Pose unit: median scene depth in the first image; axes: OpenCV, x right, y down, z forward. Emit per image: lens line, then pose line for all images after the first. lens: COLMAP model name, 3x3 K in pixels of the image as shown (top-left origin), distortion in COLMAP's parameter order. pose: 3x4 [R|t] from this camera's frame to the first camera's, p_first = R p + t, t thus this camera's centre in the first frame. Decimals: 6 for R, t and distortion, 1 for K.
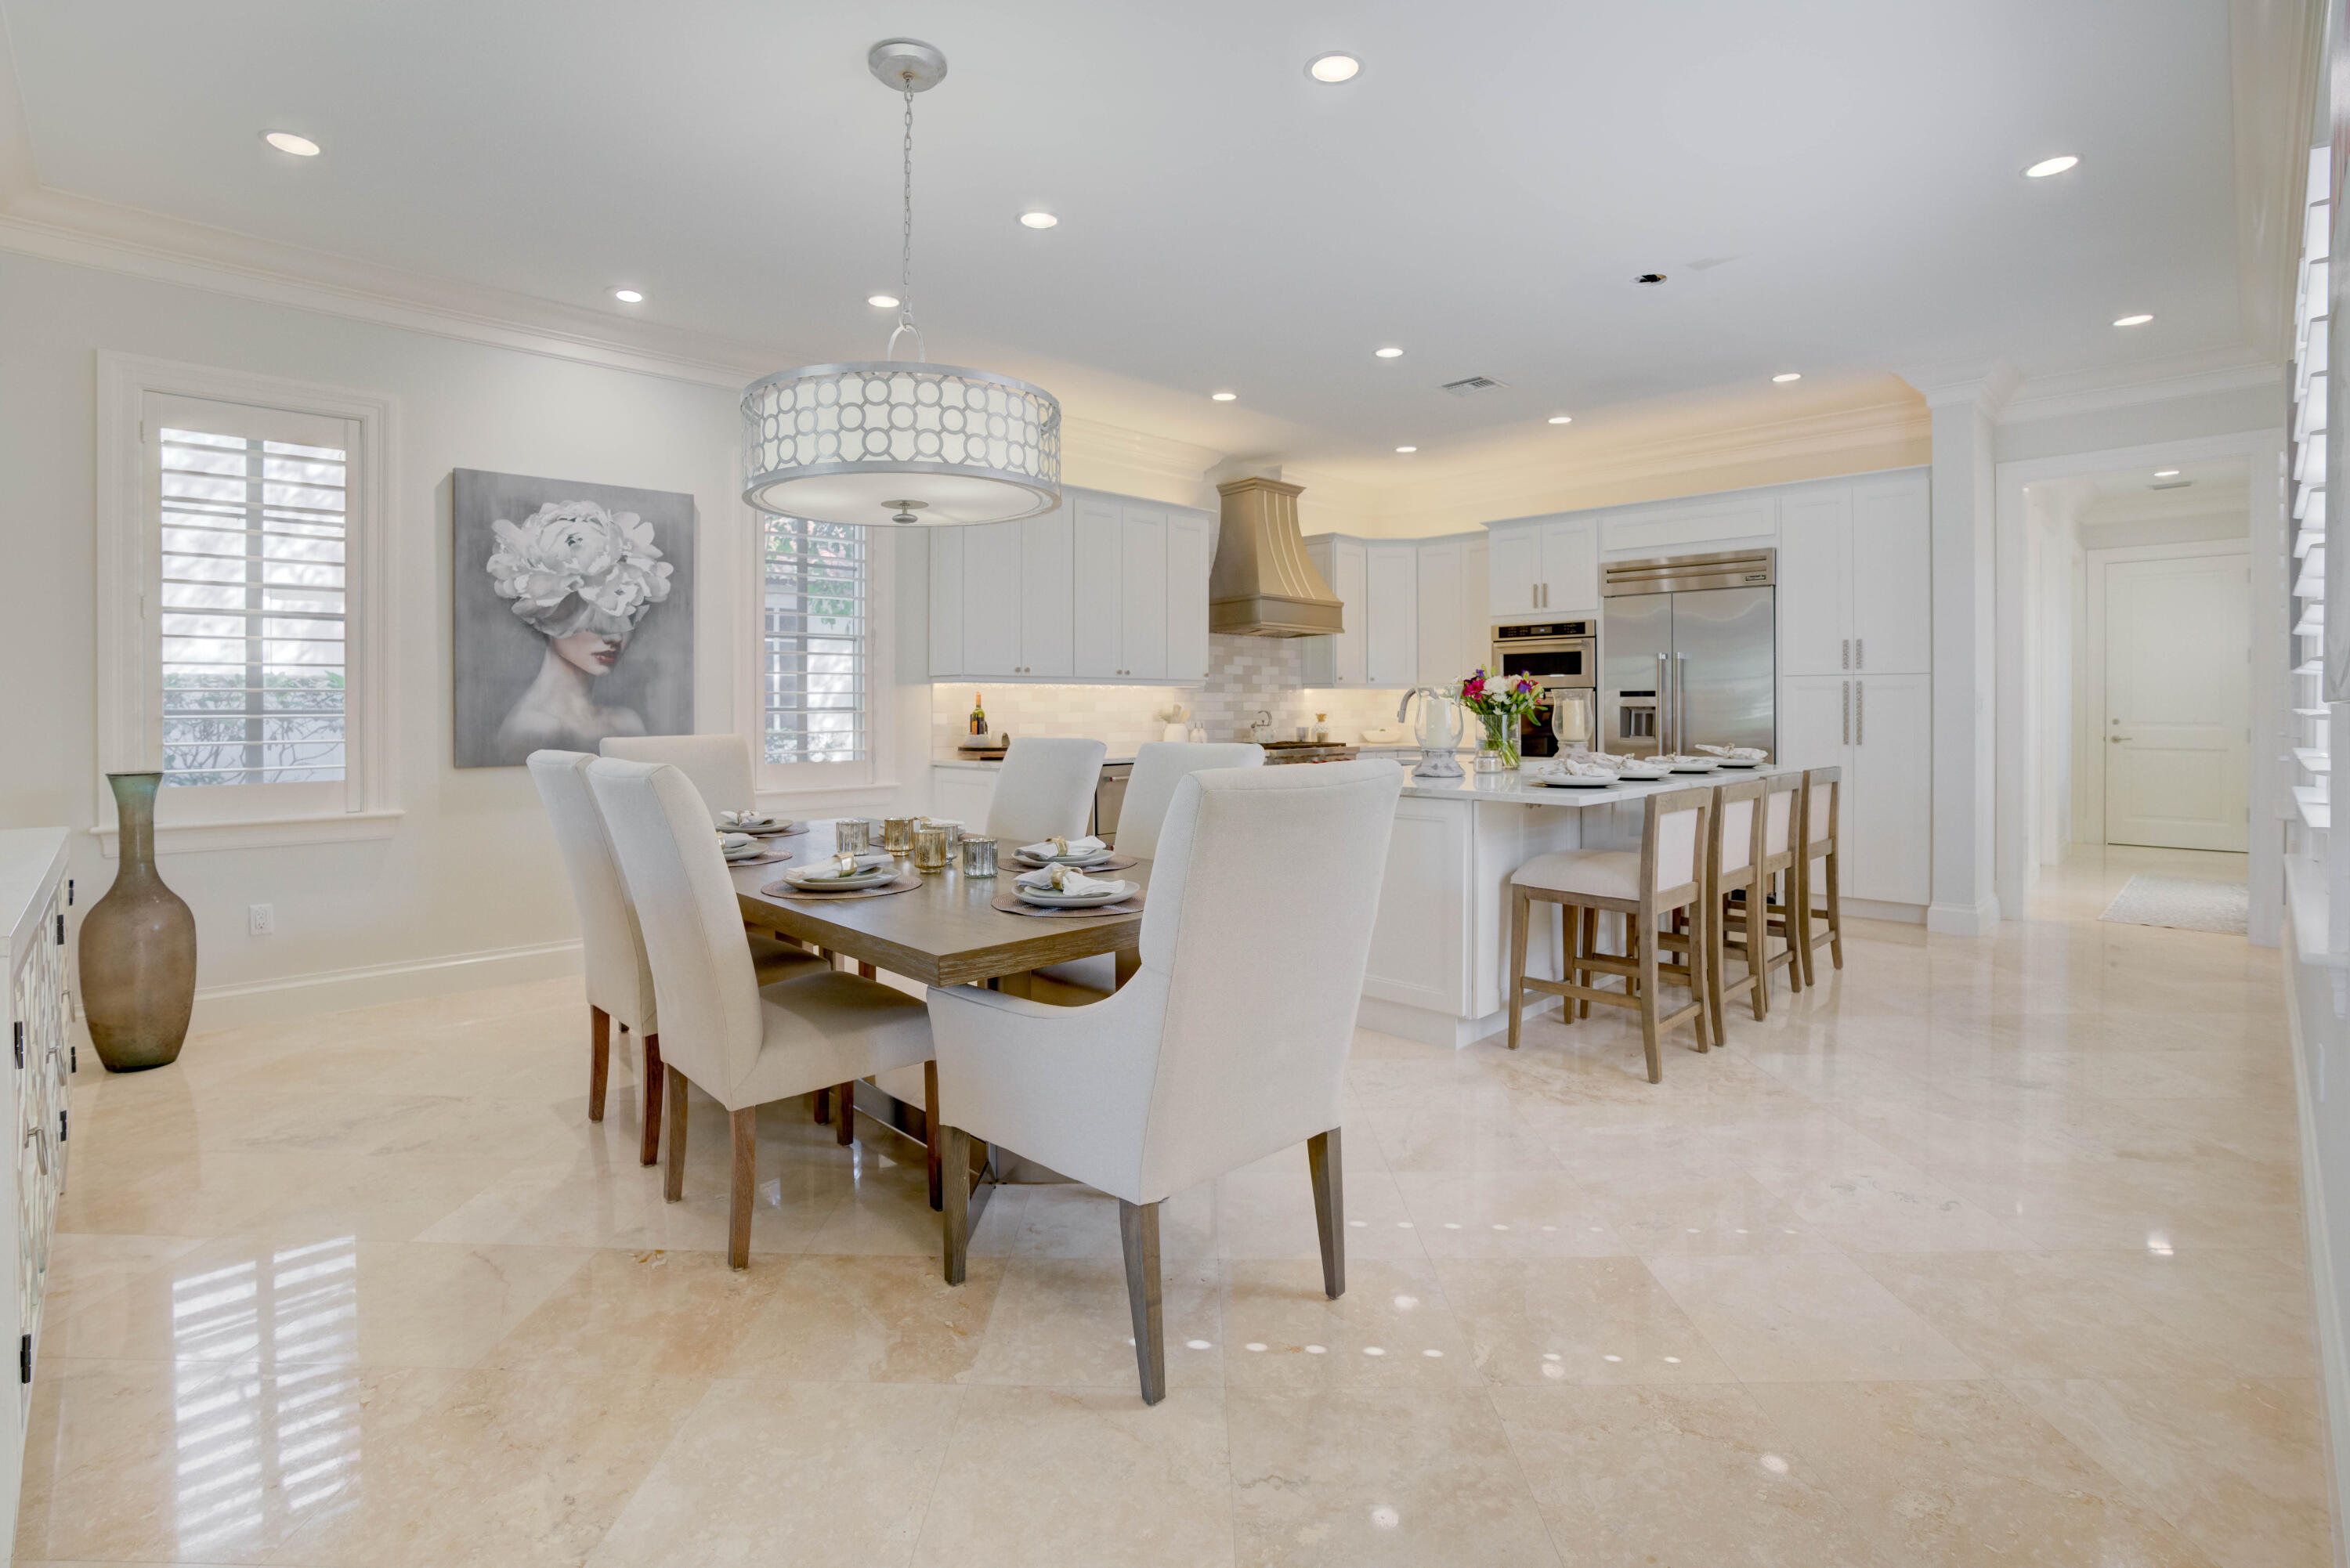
lens RADIAL K [[1074.1, 0, 1167.2], [0, 1074.1, 711.0], [0, 0, 1]] dist [-0.061980, 0.019255]
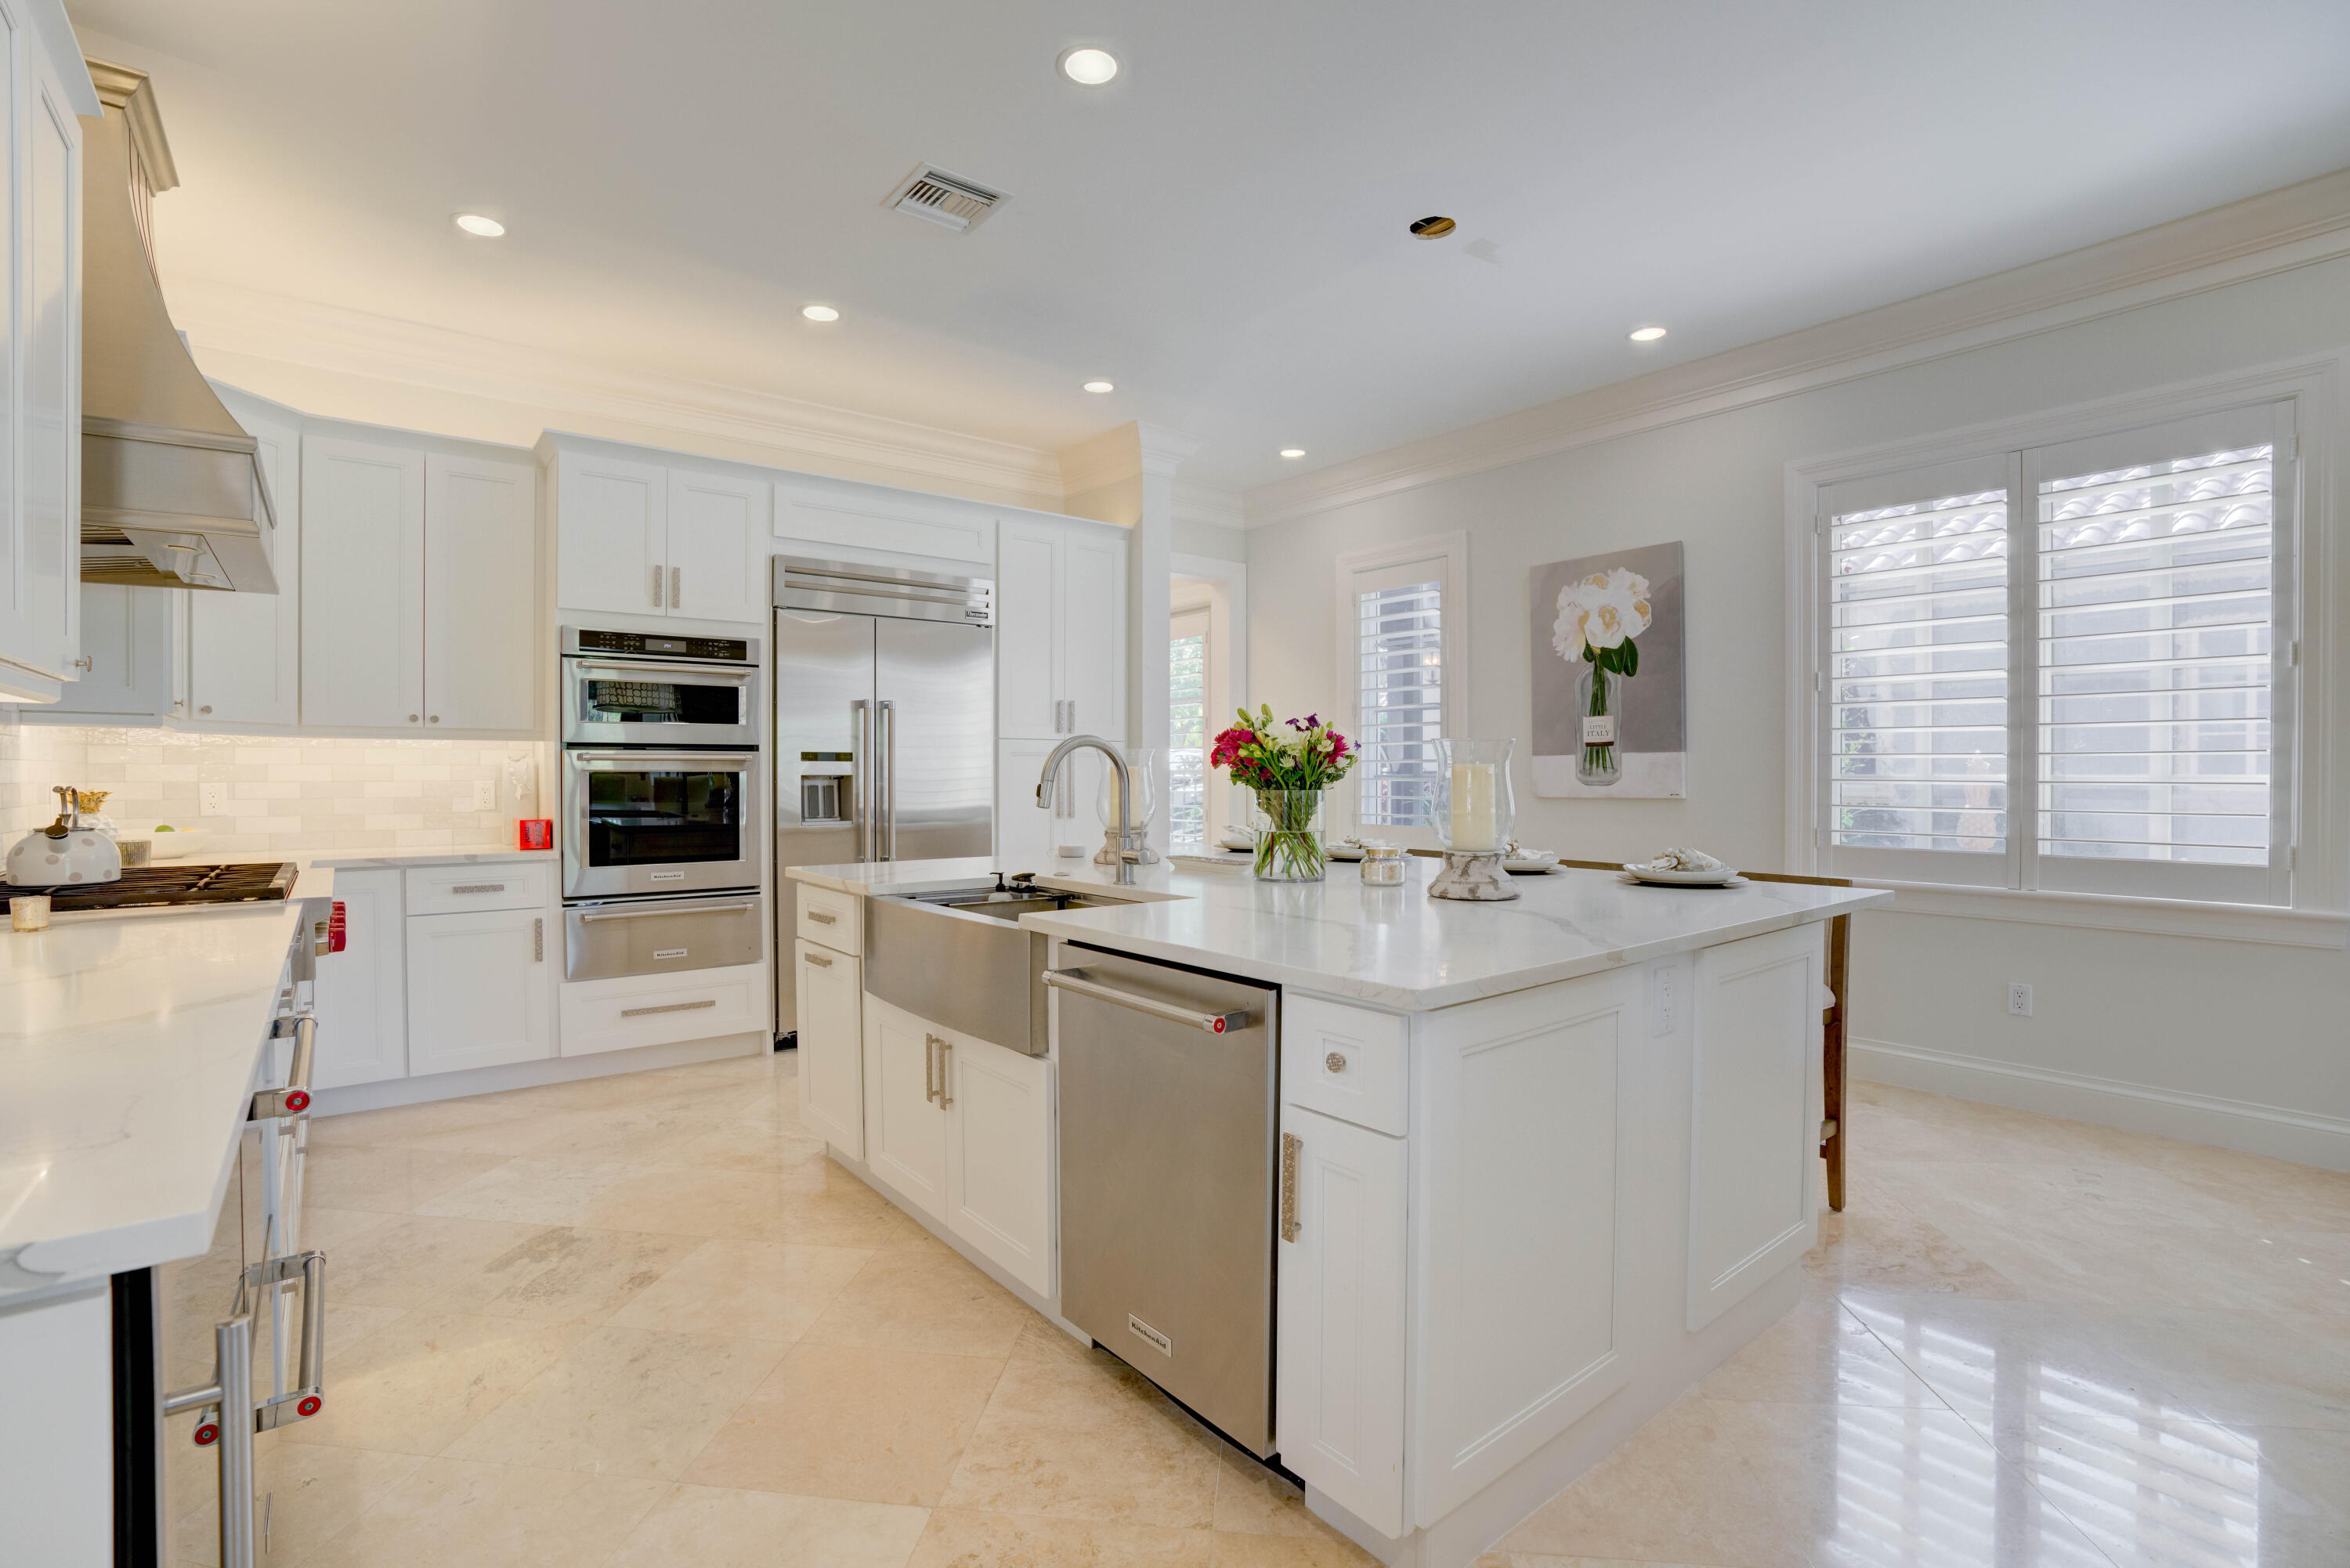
lens RADIAL K [[1074.1, 0, 1187.0], [0, 1074.1, 790.7], [0, 0, 1]] dist [-0.061980, 0.019255]
pose [[0.104909, -0.012573, 0.994402, -0.221603], [0.001024, 0.999921, 0.012535, -0.002655], [-0.994481, -0.000297, 0.104913, 0.715567]]
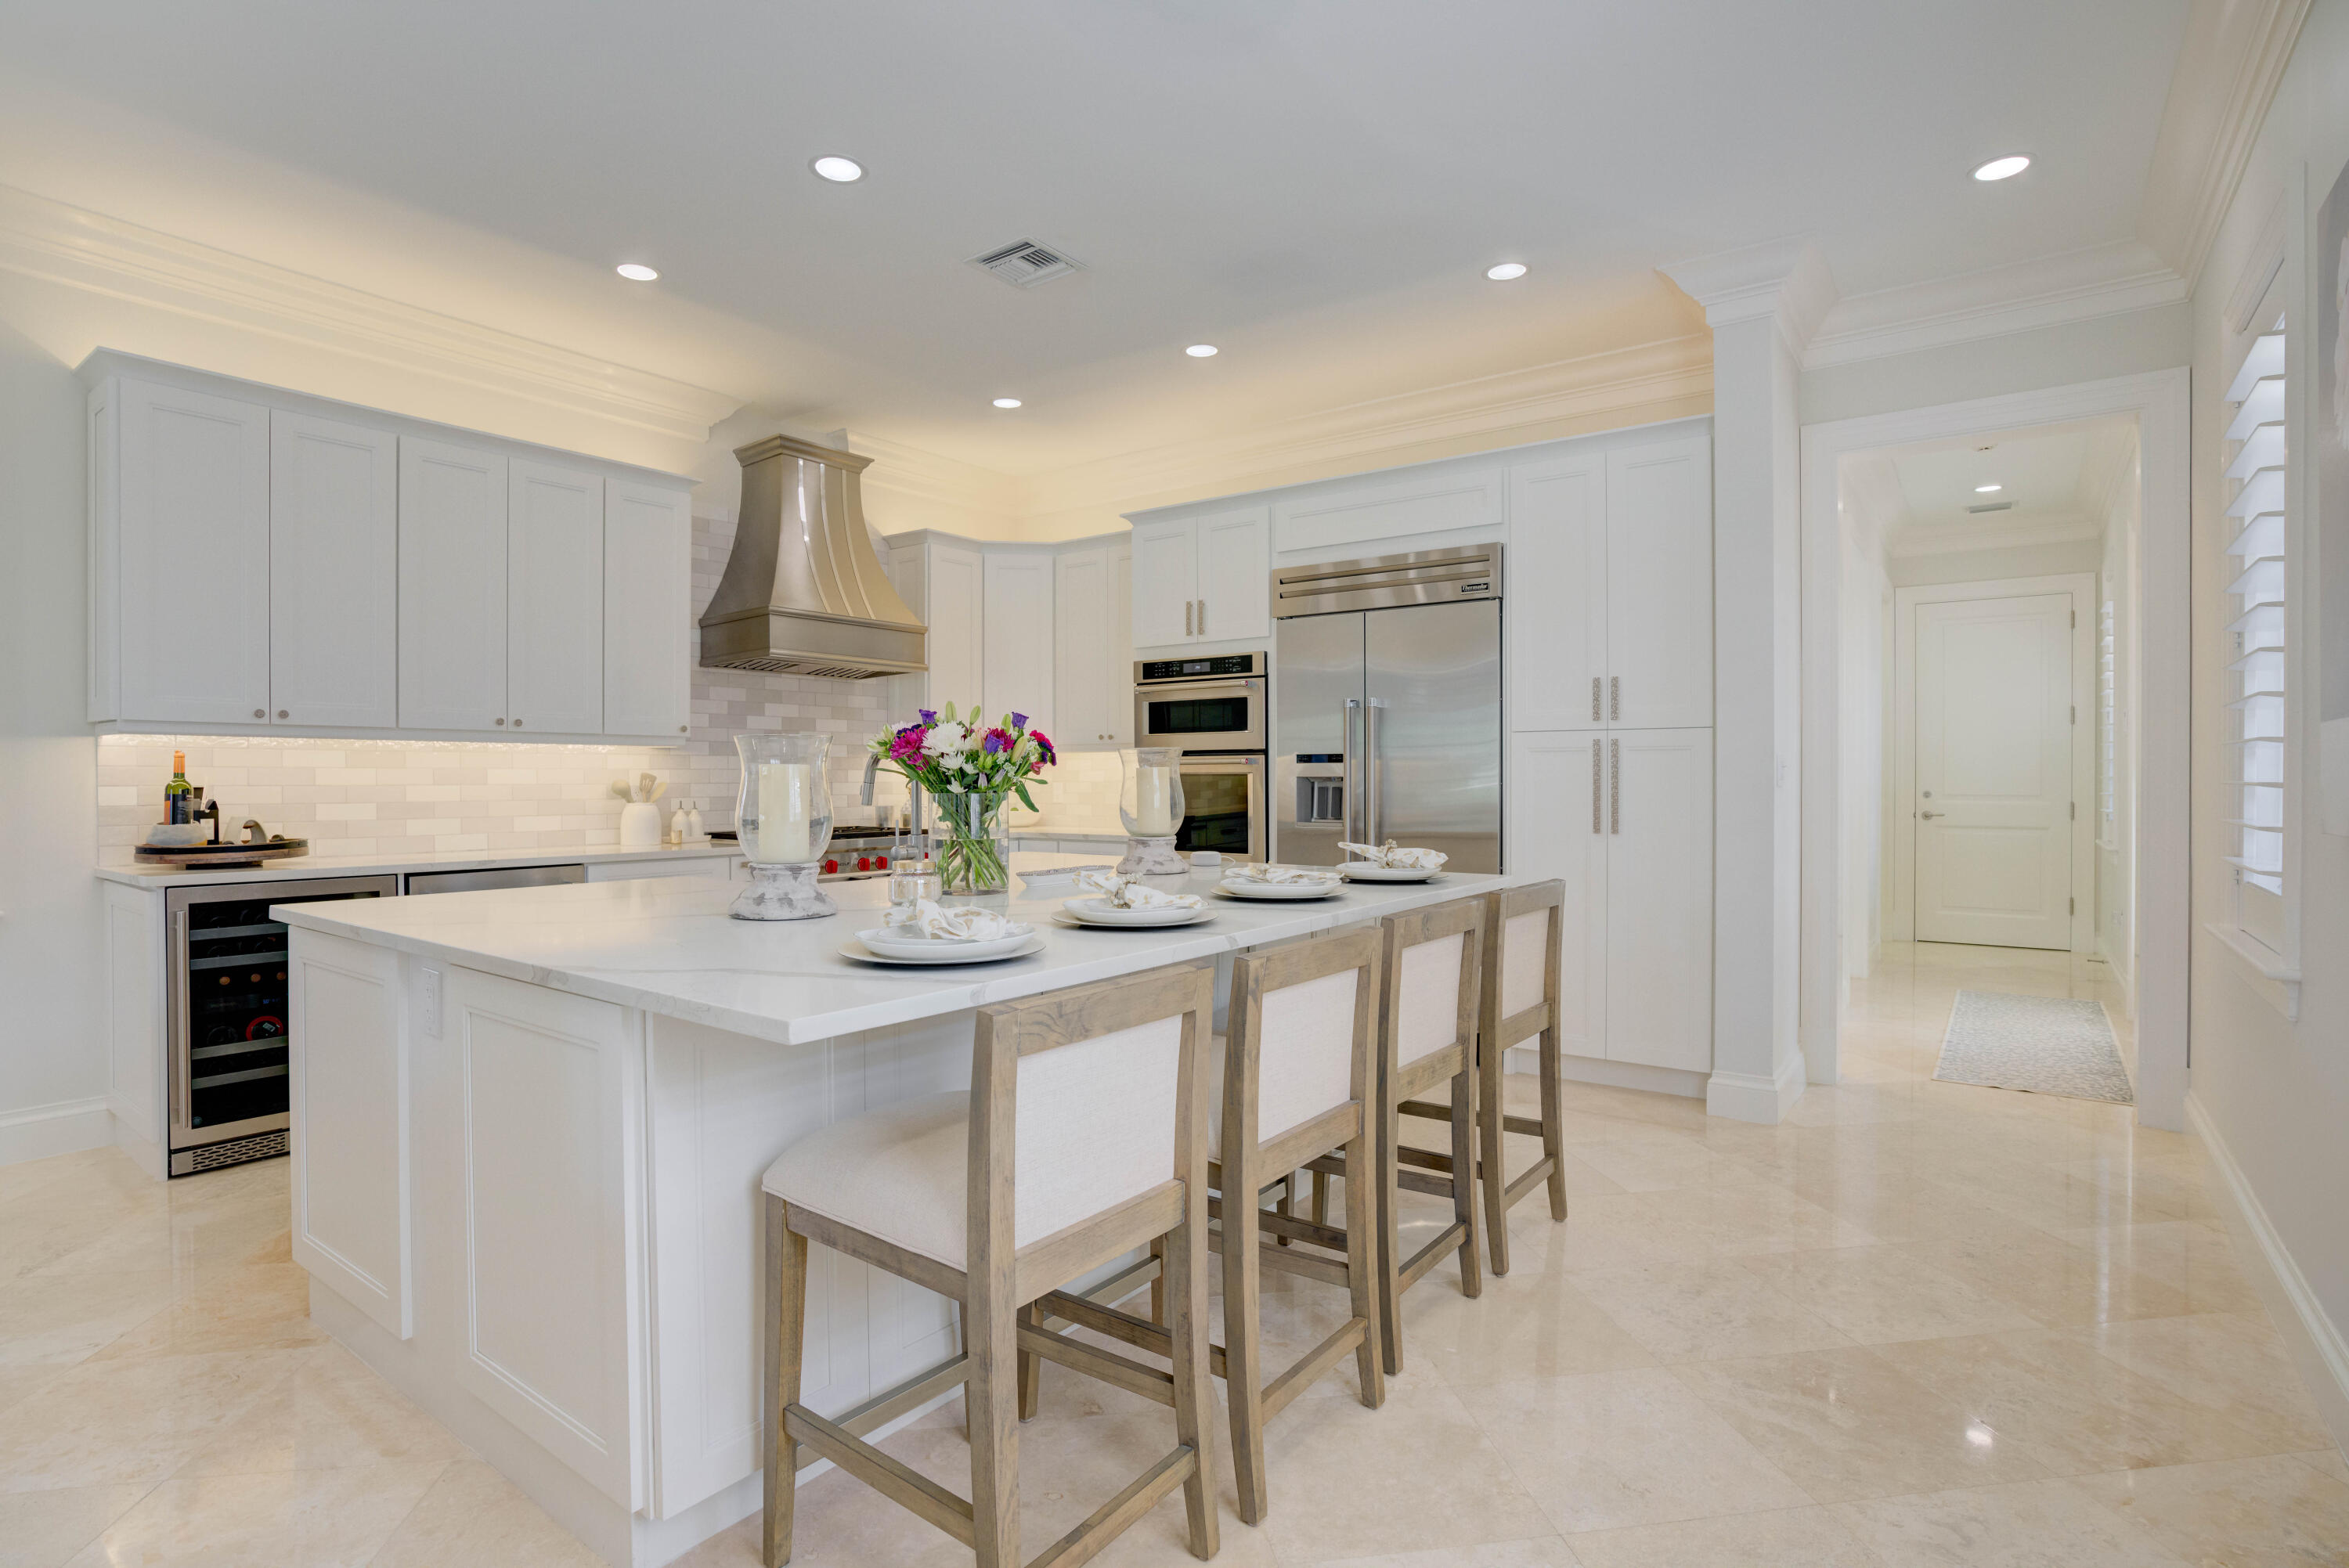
lens RADIAL K [[1151.8, 0, 1145.9], [0, 1151.8, 782.3], [0, 0, 1]] dist [-0.054549, 0.015891]
pose [[0.987804, -0.000827, 0.155702, 0.220234], [0.000593, 0.999999, 0.001550, -0.001799], [-0.155703, -0.001439, 0.987803, 0.286036]]
